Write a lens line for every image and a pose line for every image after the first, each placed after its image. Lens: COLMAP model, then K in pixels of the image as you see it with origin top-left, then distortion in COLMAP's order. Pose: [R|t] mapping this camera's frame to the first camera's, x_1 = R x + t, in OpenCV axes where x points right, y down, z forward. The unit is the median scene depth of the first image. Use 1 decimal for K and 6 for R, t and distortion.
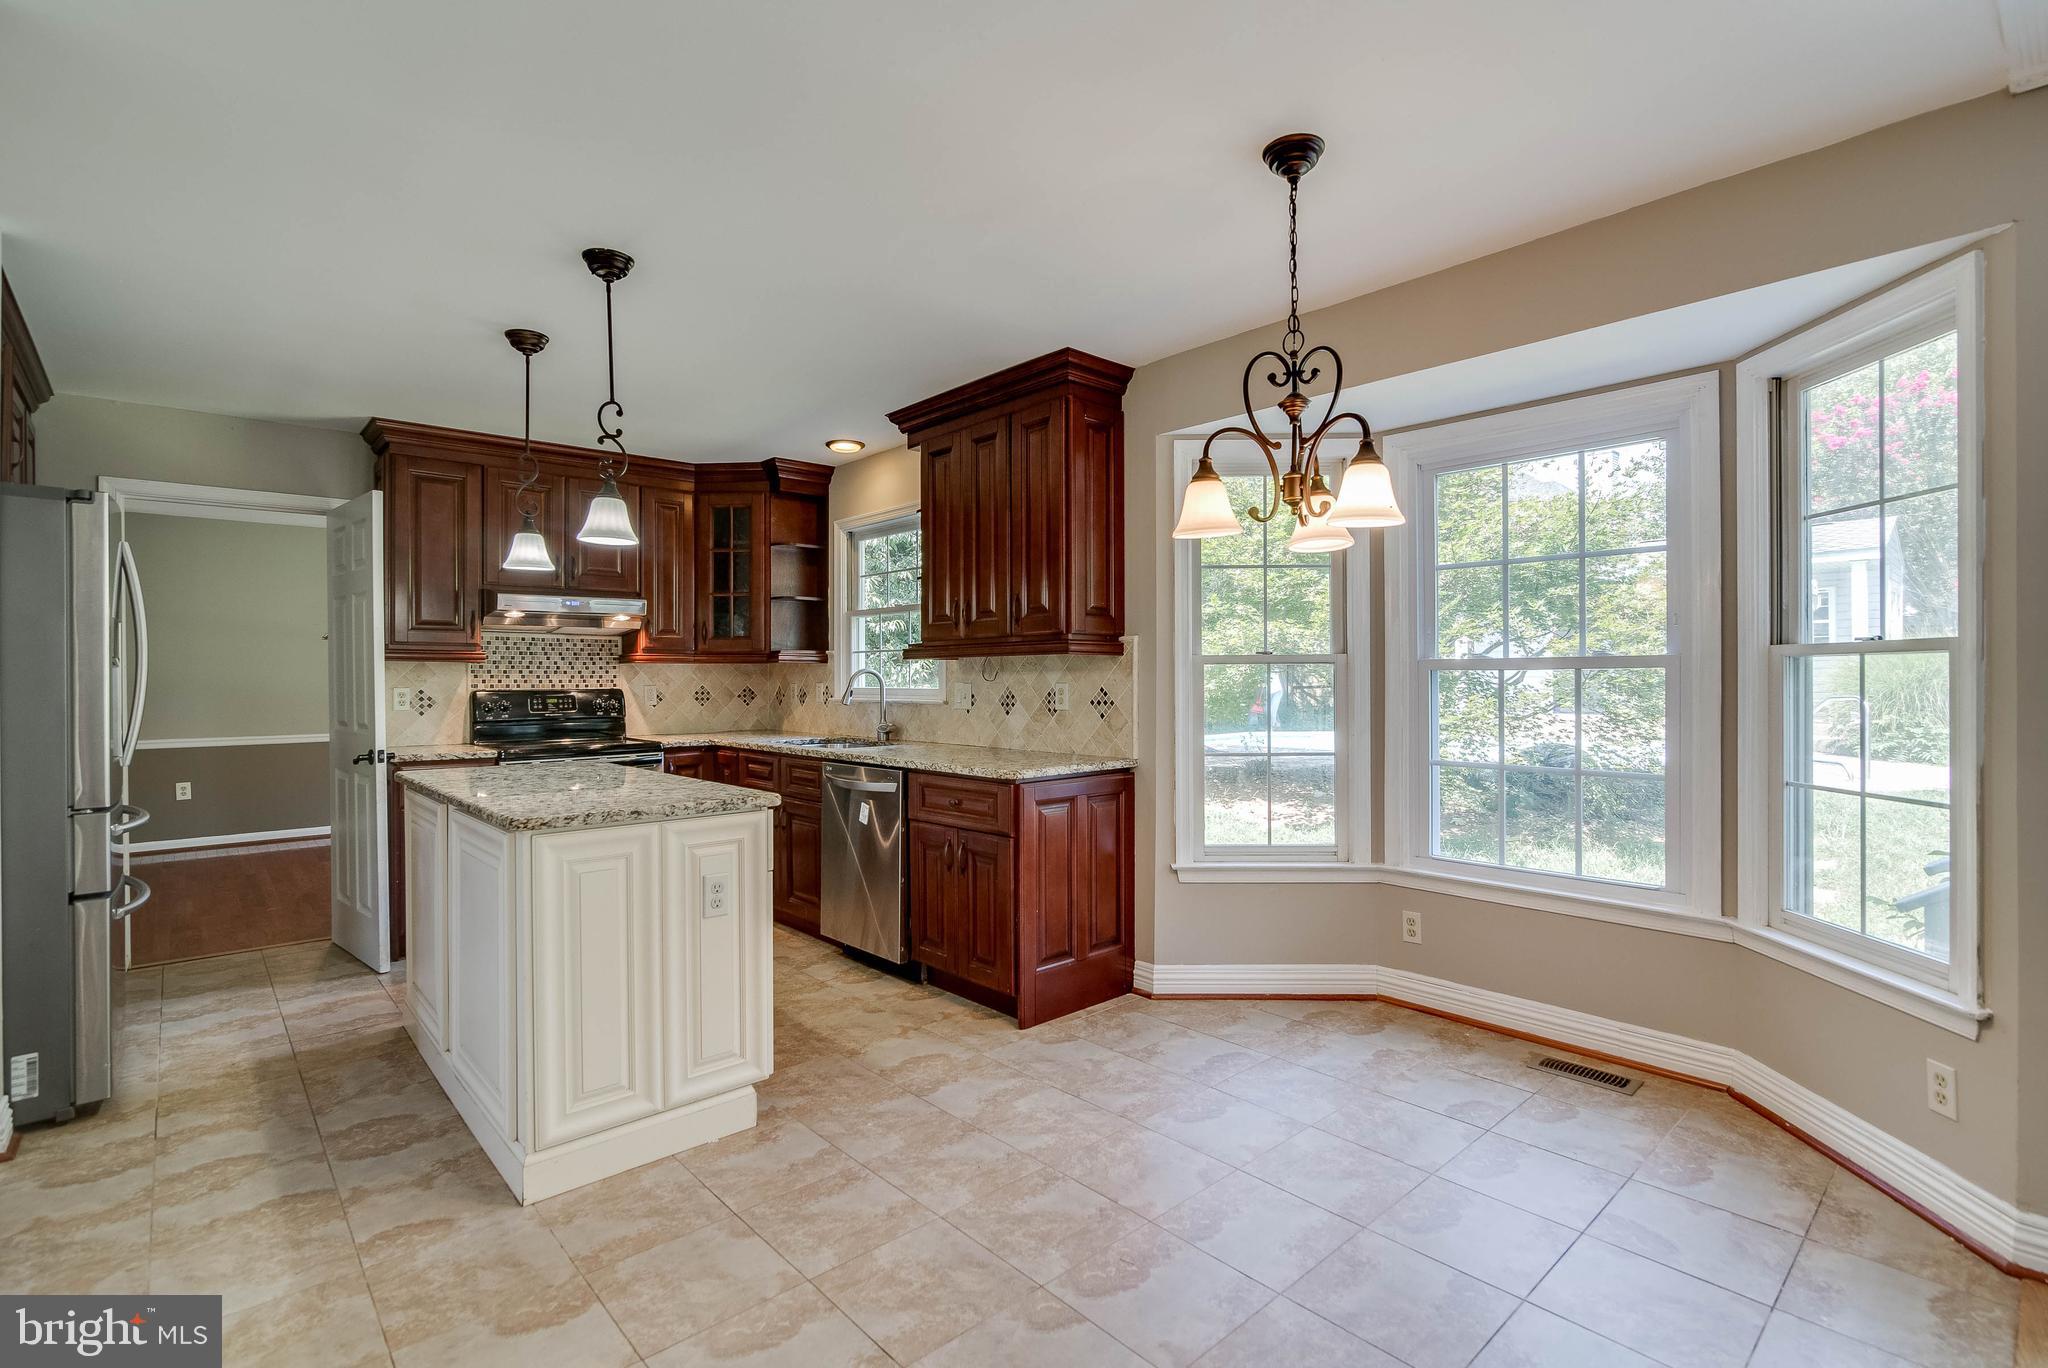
lens RADIAL K [[952.2, 0, 1030.3], [0, 952.2, 683.0], [0, 0, 1]] dist [-0.007599, 0.001164]
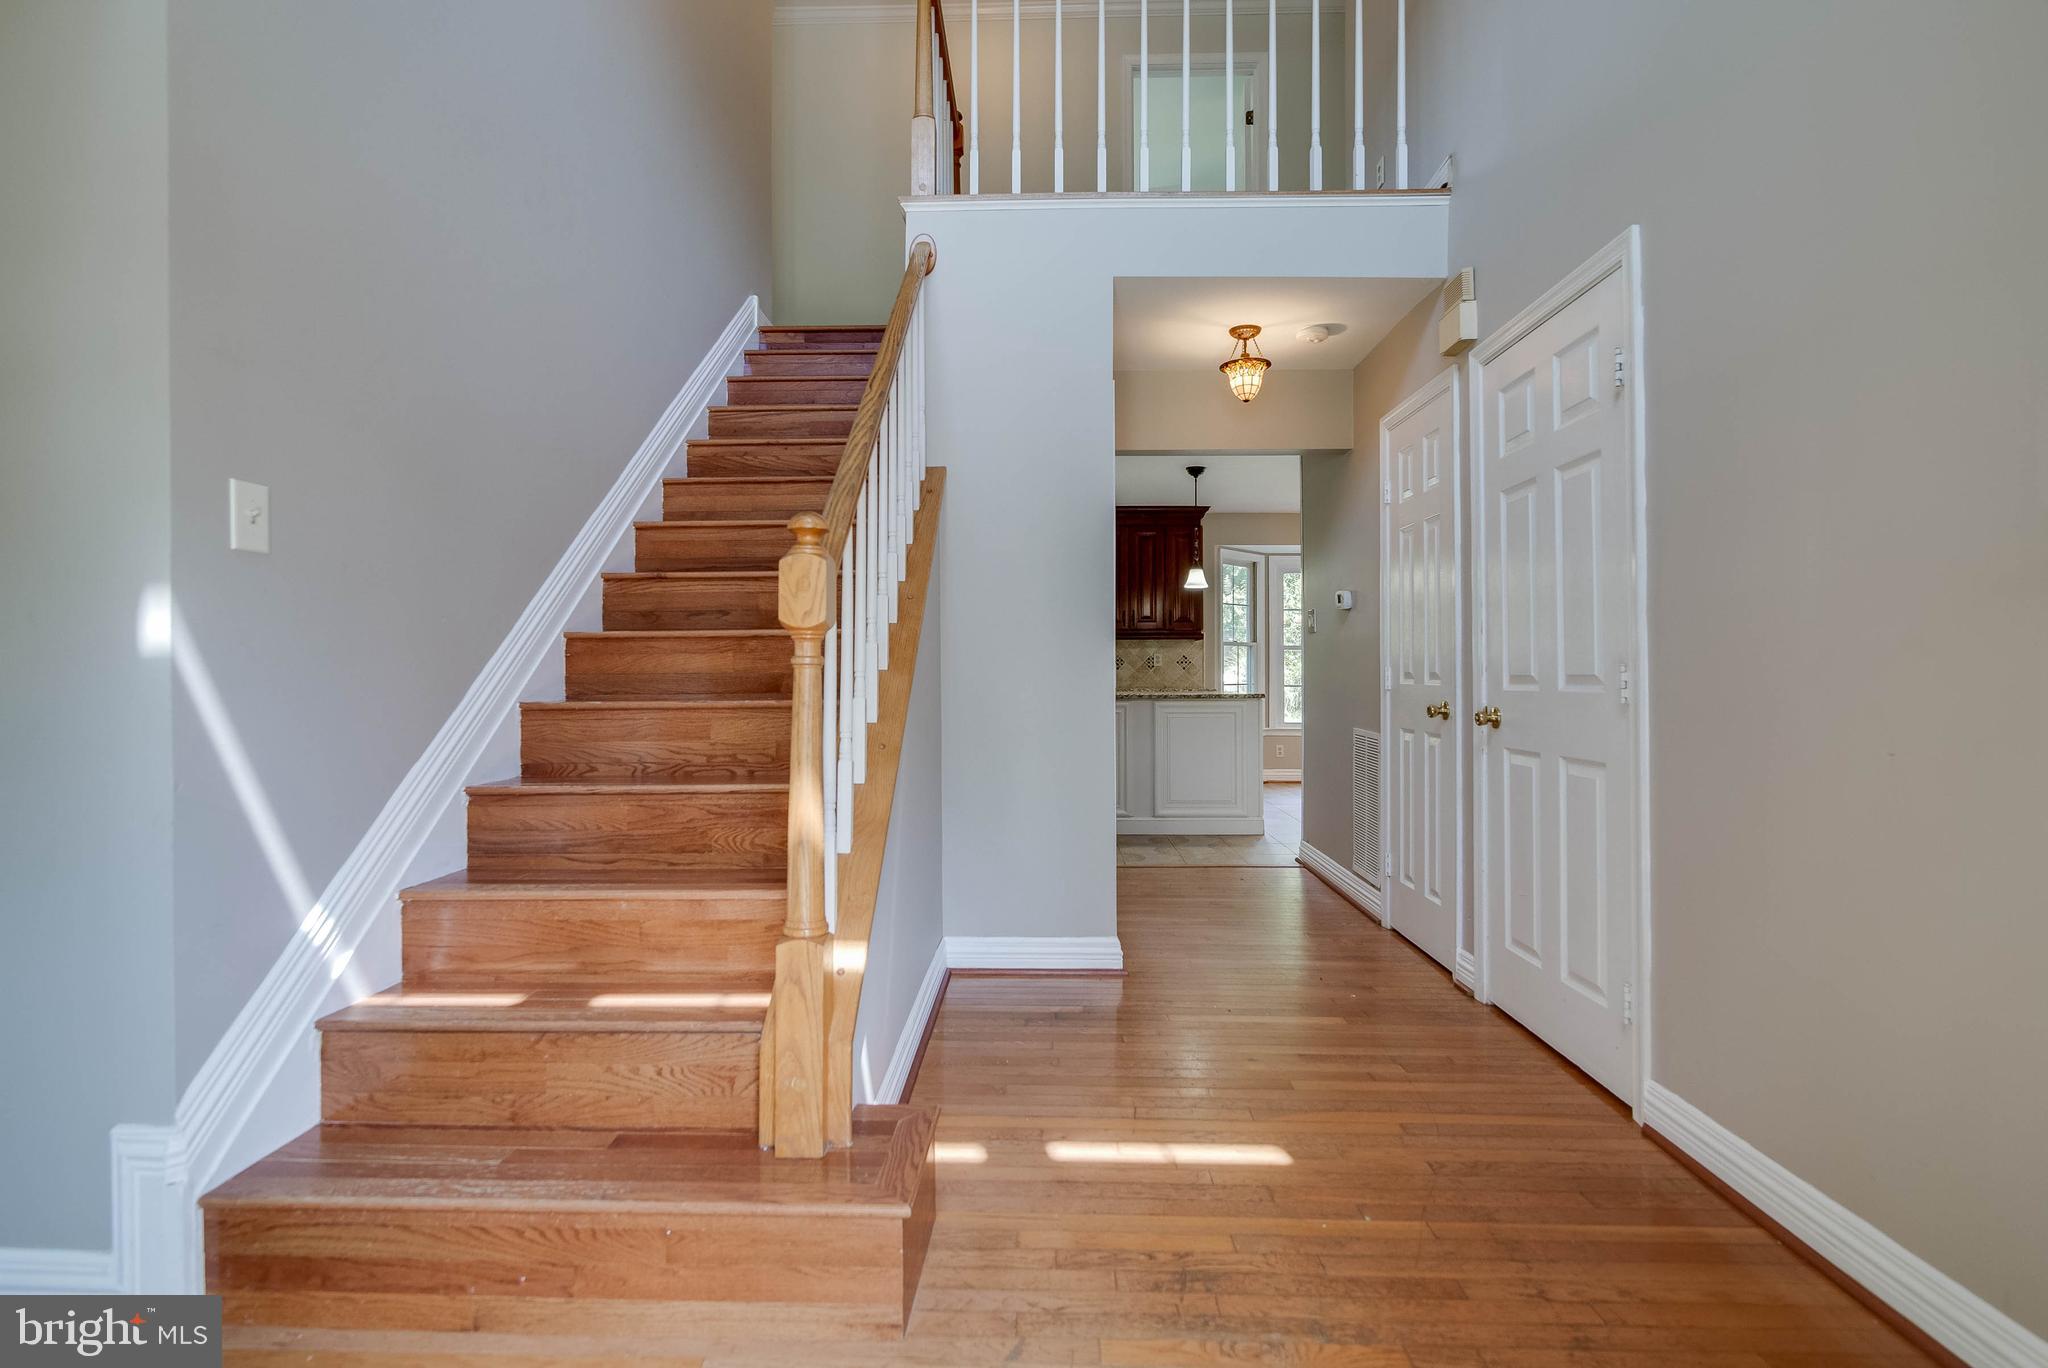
lens RADIAL K [[952.2, 0, 1023.9], [0, 952.2, 671.2], [0, 0, 1]] dist [-0.007599, 0.001164]
pose [[0.688226, -0.000136, 0.725497, -1.753058], [0.003512, 0.999989, -0.003145, 0.046610], [-0.725488, 0.004713, 0.688218, -0.230789]]
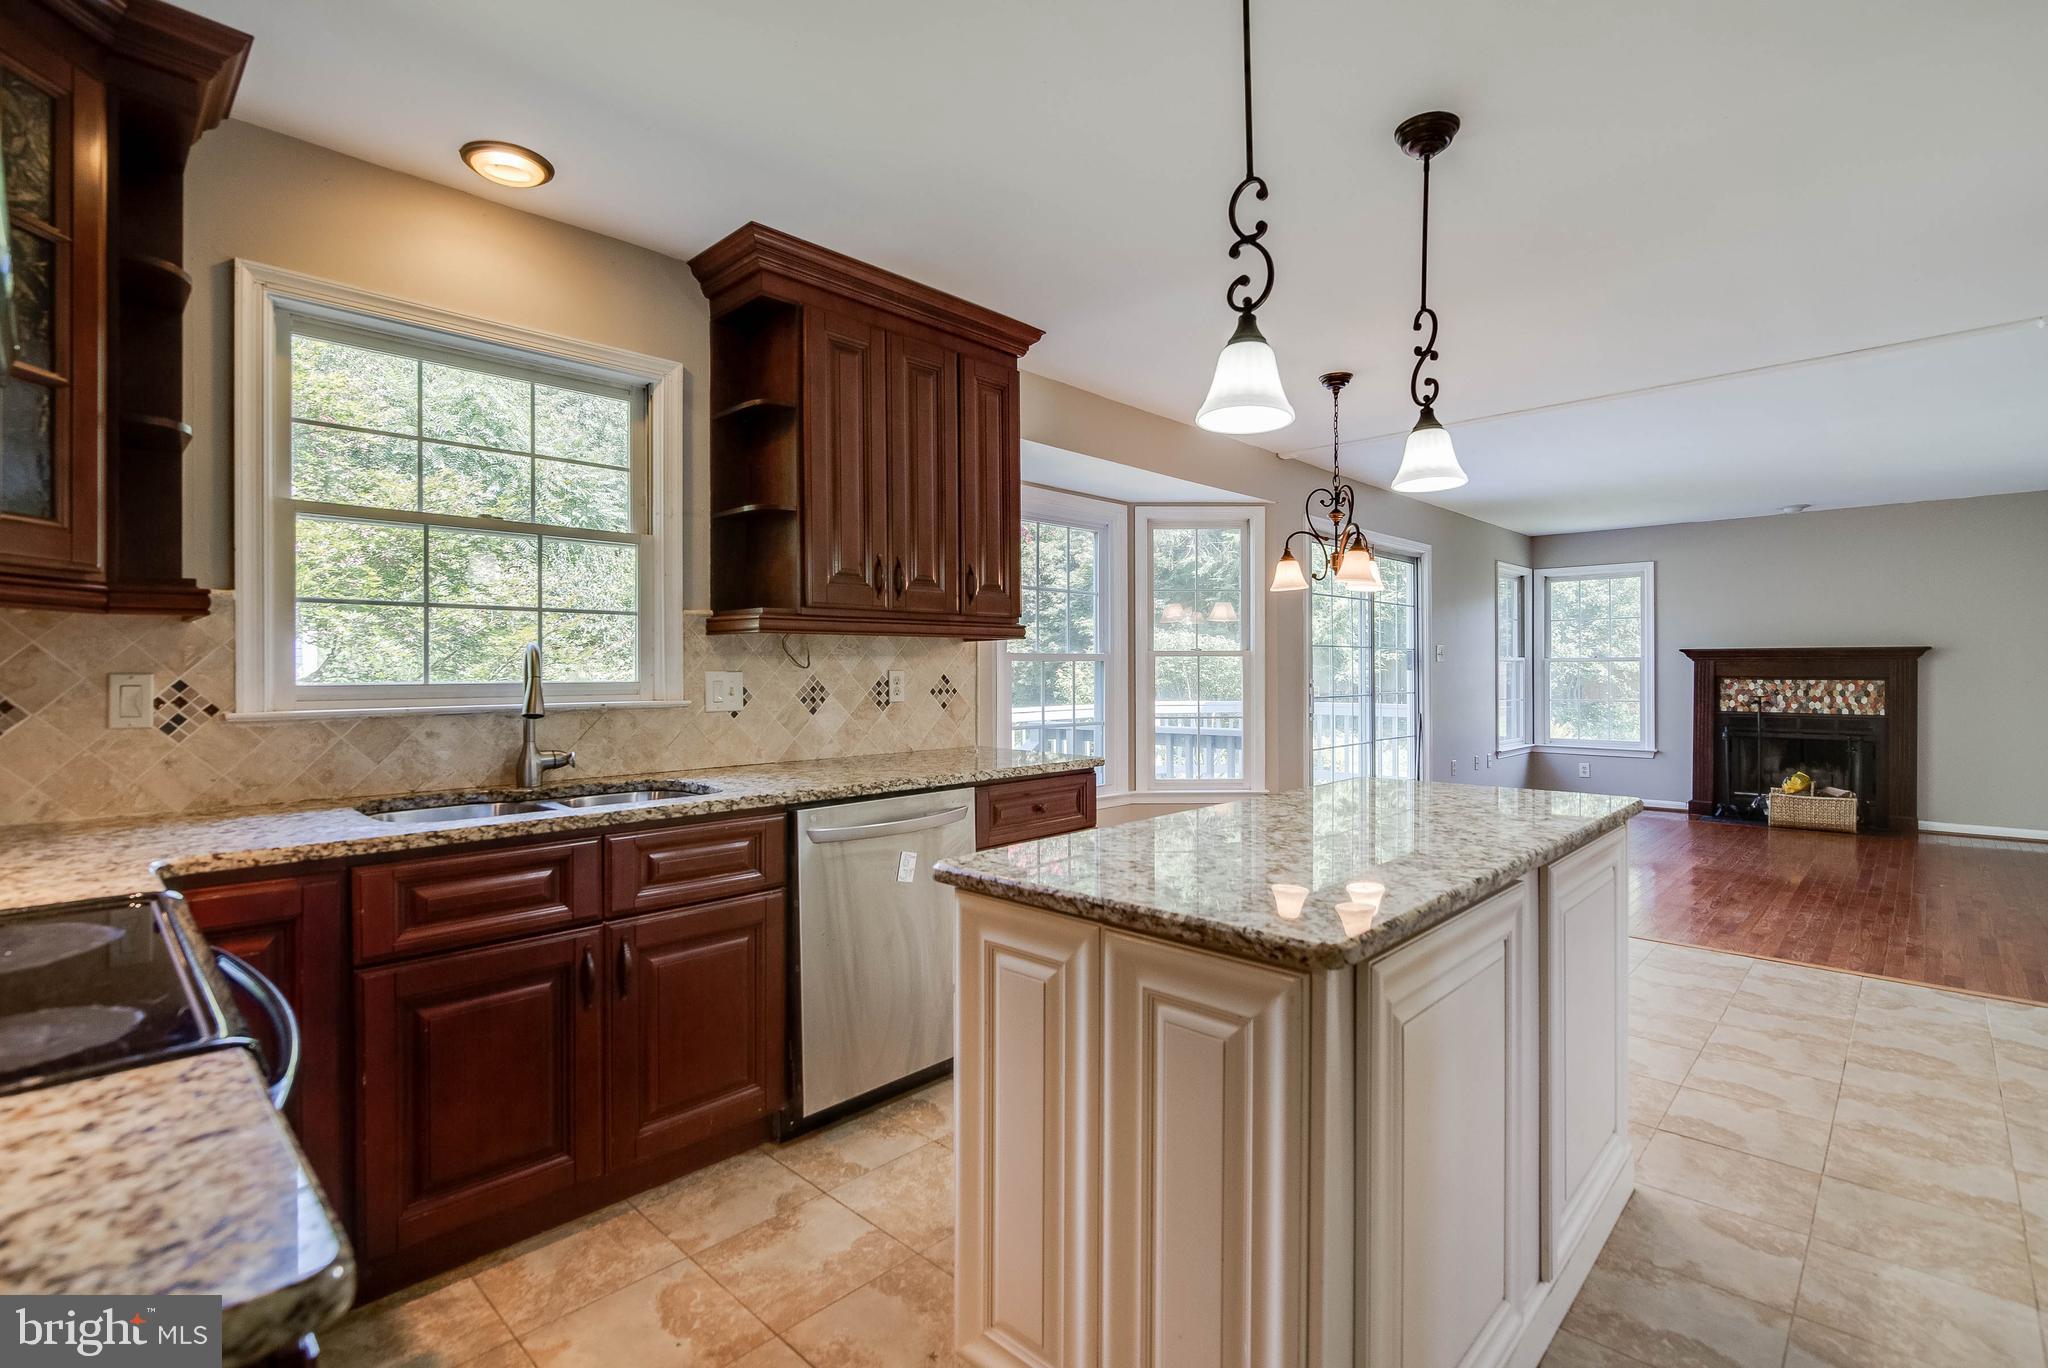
lens RADIAL K [[952.2, 0, 1025.8], [0, 952.2, 663.7], [0, 0, 1]] dist [-0.007599, 0.001164]
pose [[-0.076697, 0.010669, 0.996997, -0.860896], [0.010457, 0.999896, -0.009896, 0.003992], [-0.997000, 0.009667, -0.076801, 0.991742]]
